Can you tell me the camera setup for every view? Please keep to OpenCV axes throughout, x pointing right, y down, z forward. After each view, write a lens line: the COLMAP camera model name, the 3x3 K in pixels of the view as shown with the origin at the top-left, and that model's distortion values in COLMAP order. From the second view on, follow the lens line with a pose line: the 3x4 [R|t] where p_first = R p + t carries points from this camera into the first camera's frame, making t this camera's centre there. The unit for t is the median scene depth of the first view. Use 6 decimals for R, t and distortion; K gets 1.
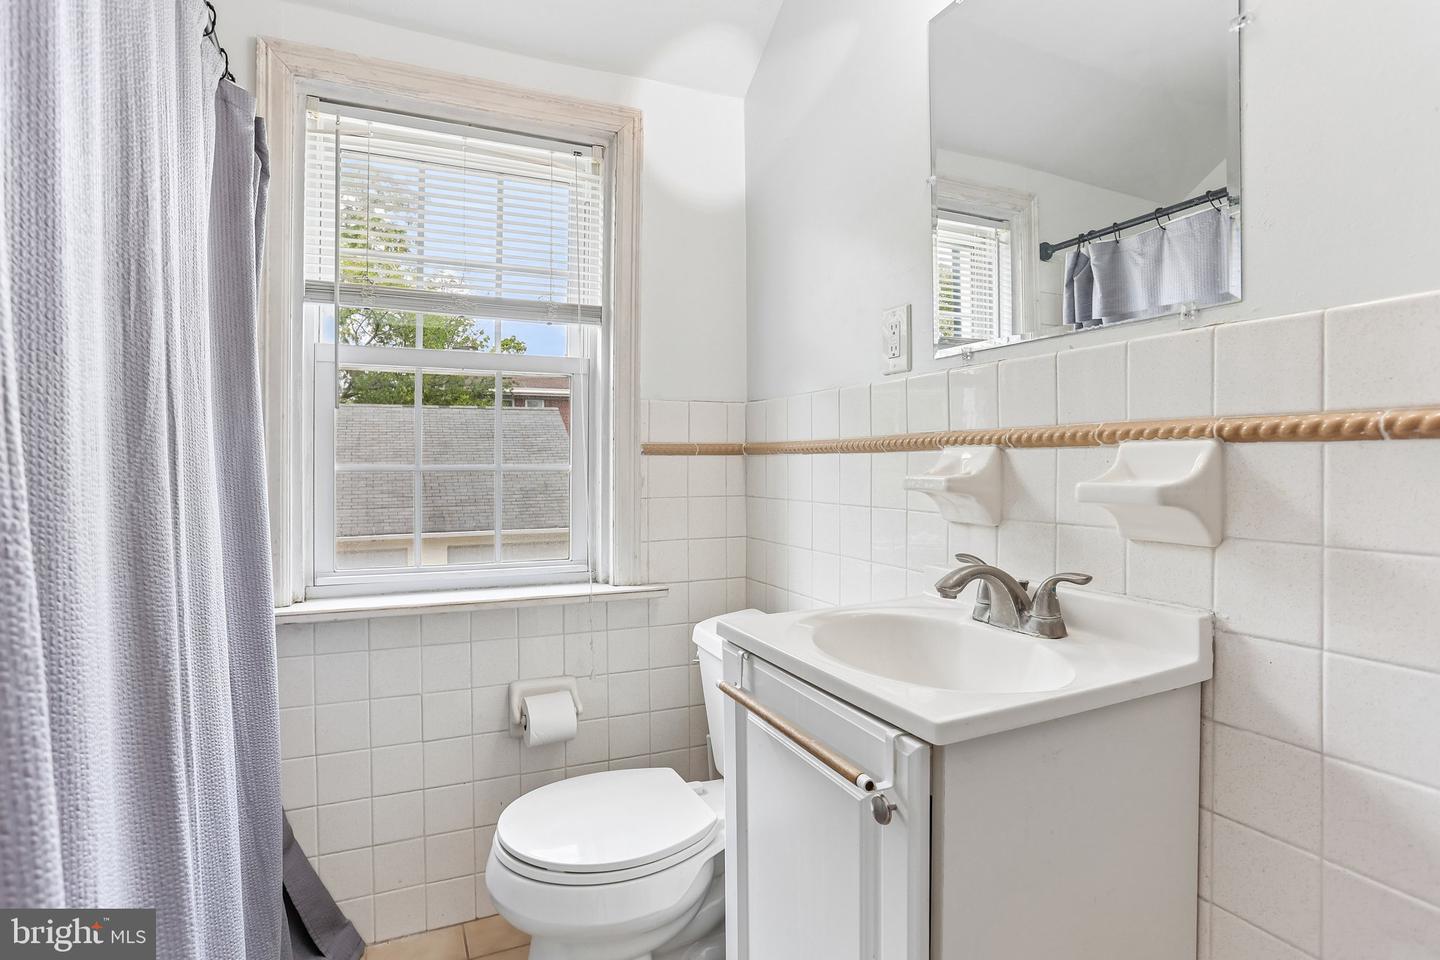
lens RADIAL K [[723.6, 0, 700.9], [0, 723.6, 469.7], [0, 0, 1]] dist [-0.054968, 0.028252]
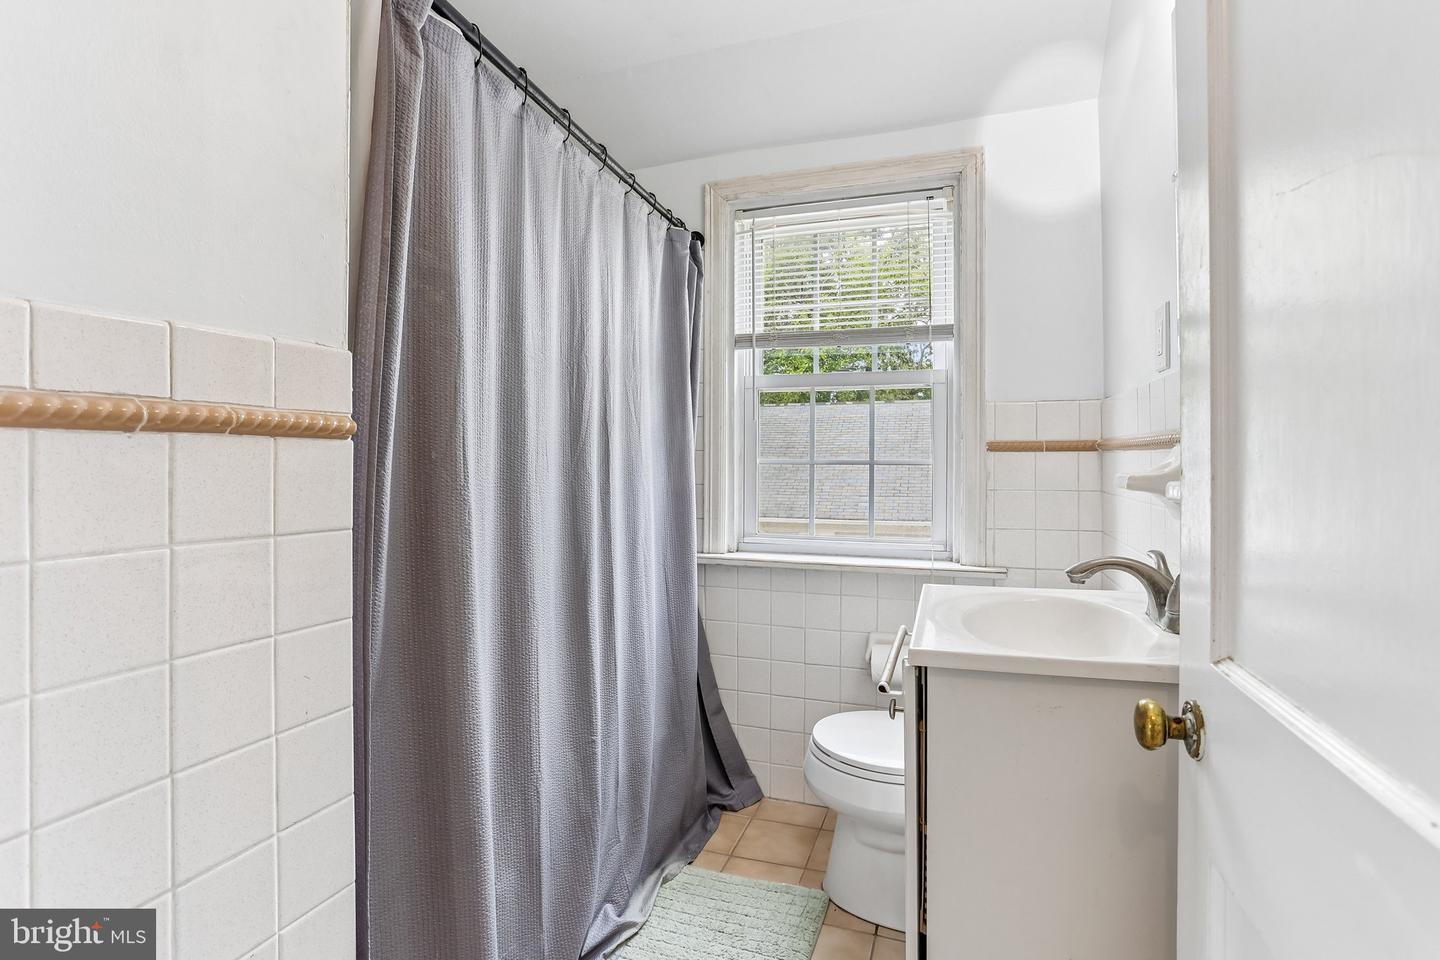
lens RADIAL K [[715.4, 0, 701.4], [0, 715.4, 459.8], [0, 0, 1]] dist [-0.050316, 0.026147]
pose [[0.722551, 0.004813, -0.691301, 0.377521], [-0.006706, 0.999978, -0.000047, -0.005122], [0.691285, 0.004669, 0.722567, -0.111305]]
